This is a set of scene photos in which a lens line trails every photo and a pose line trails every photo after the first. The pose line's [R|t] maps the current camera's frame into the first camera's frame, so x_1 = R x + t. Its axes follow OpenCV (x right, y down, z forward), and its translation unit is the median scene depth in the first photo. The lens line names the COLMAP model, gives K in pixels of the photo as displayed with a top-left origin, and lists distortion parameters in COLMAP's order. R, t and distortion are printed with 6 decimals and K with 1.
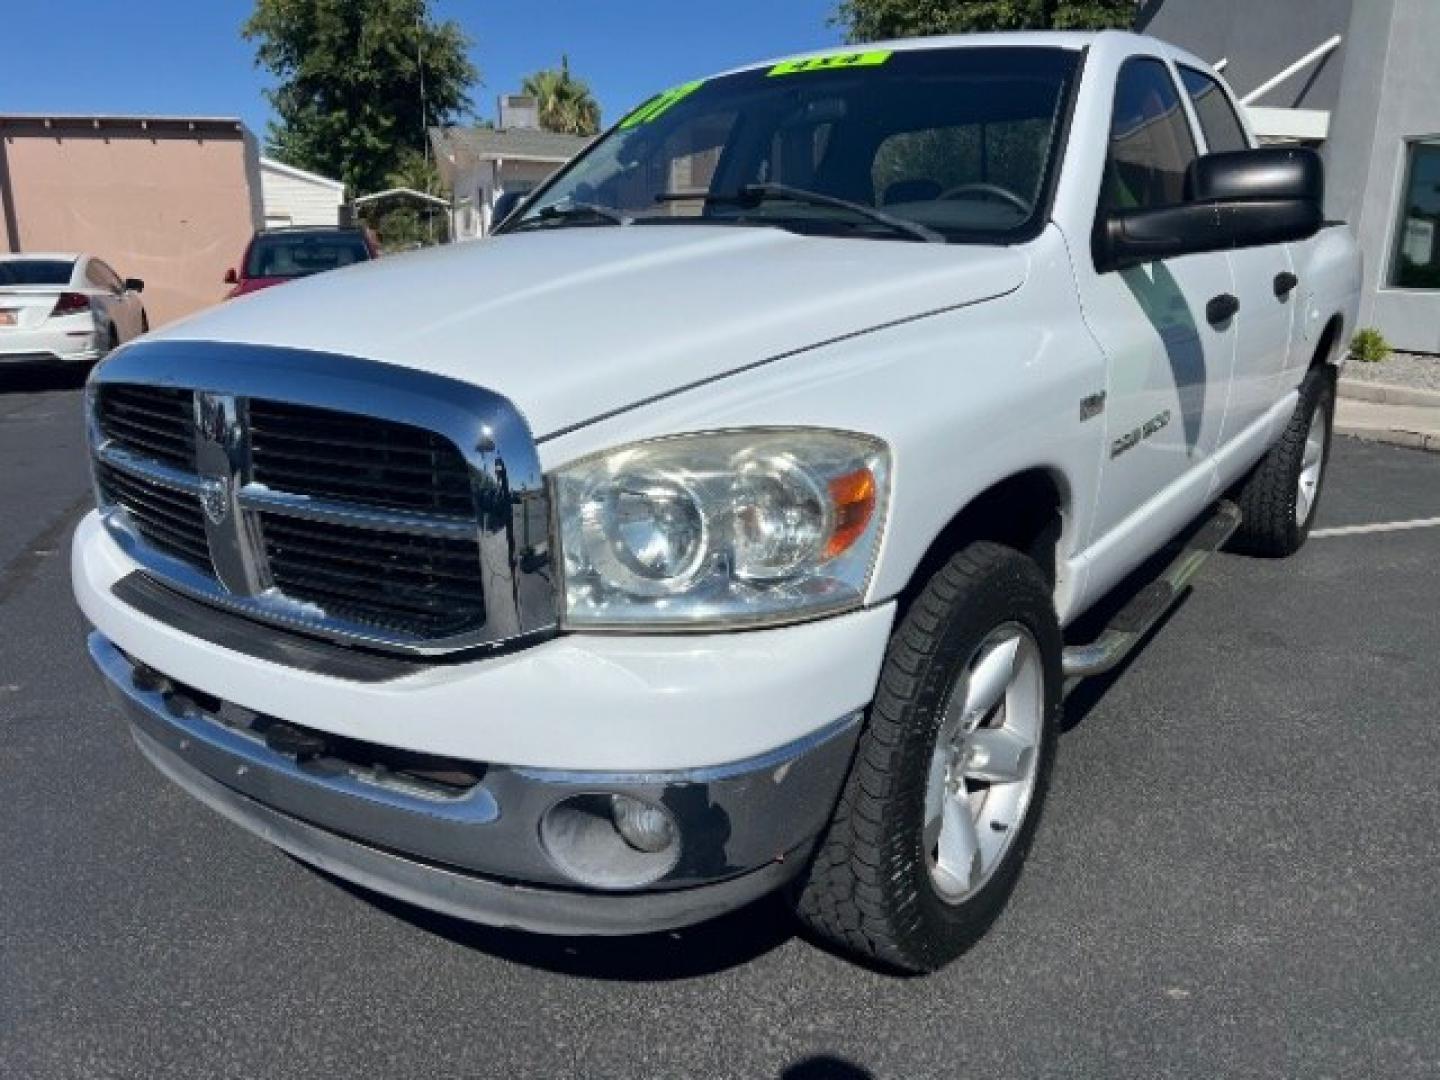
lens RADIAL K [[1082.7, 0, 712.2], [0, 1082.7, 544.0], [0, 0, 1]] dist [0.046719, -0.051508]
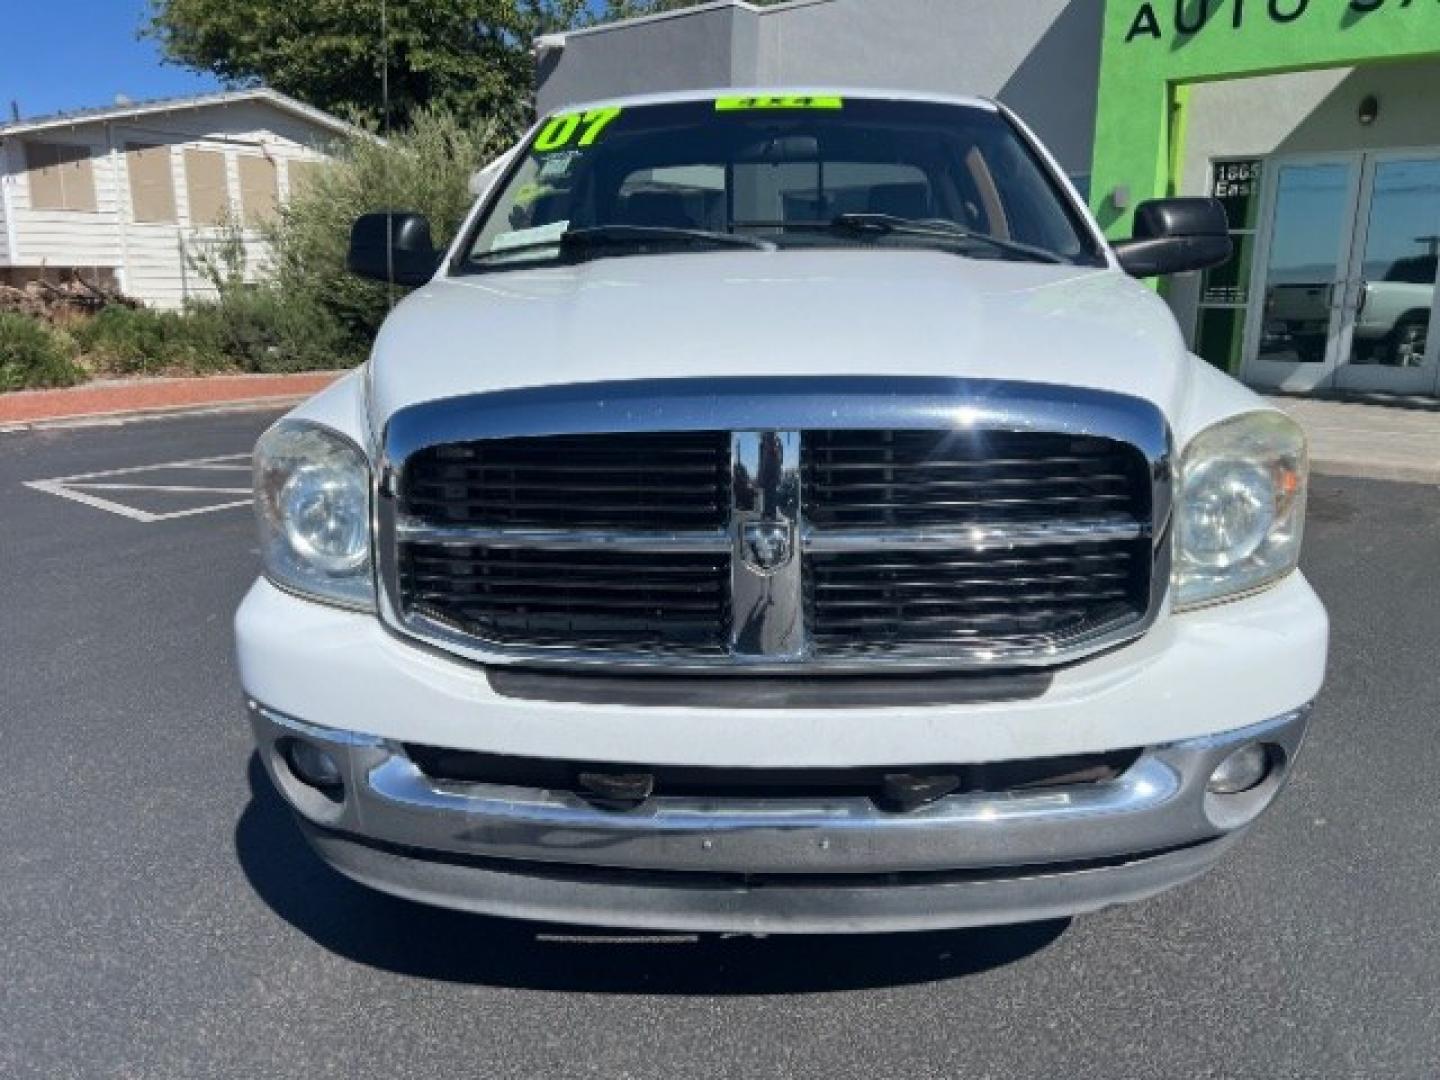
lens RADIAL K [[1082.7, 0, 720.1], [0, 1082.7, 541.0], [0, 0, 1]] dist [0.046719, -0.051508]
pose [[0.821569, -0.135141, 0.553861, -0.048733], [0.153374, 0.988075, 0.013582, -0.003259], [-0.549091, 0.073790, 0.832499, 0.014411]]
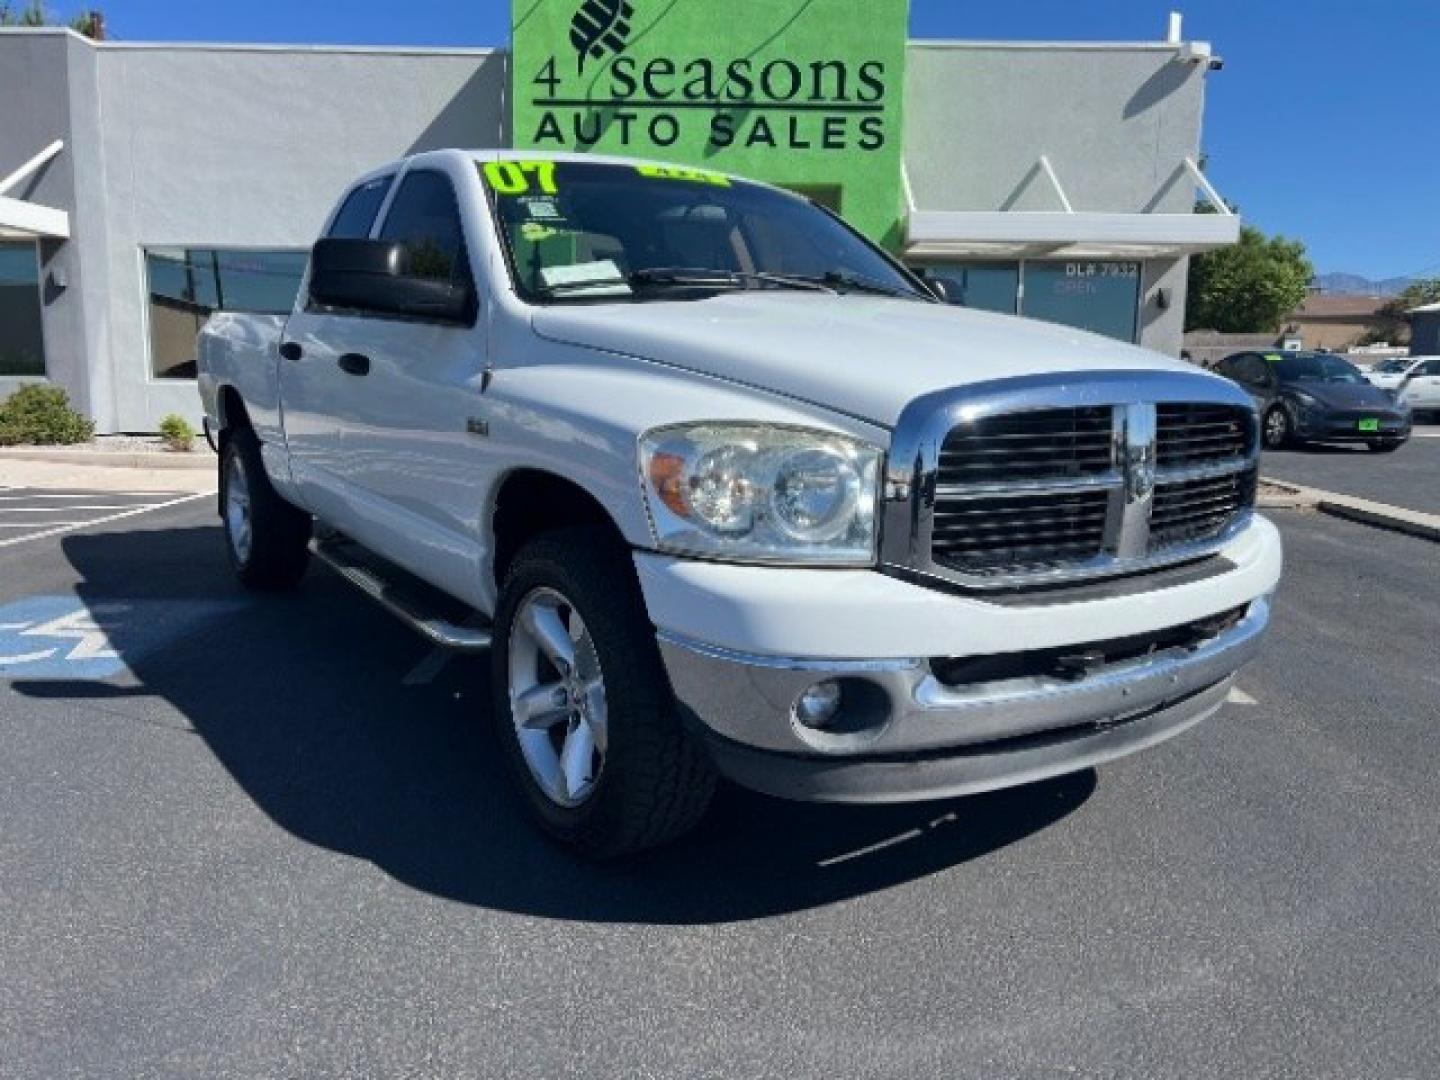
lens RADIAL K [[1082.7, 0, 729.3], [0, 1082.7, 543.5], [0, 0, 1]] dist [0.046719, -0.051508]
pose [[0.310458, -0.149844, 0.938703, -0.091155], [0.233949, 0.969168, 0.077333, -0.009208], [-0.921349, 0.195600, 0.335942, 0.049548]]
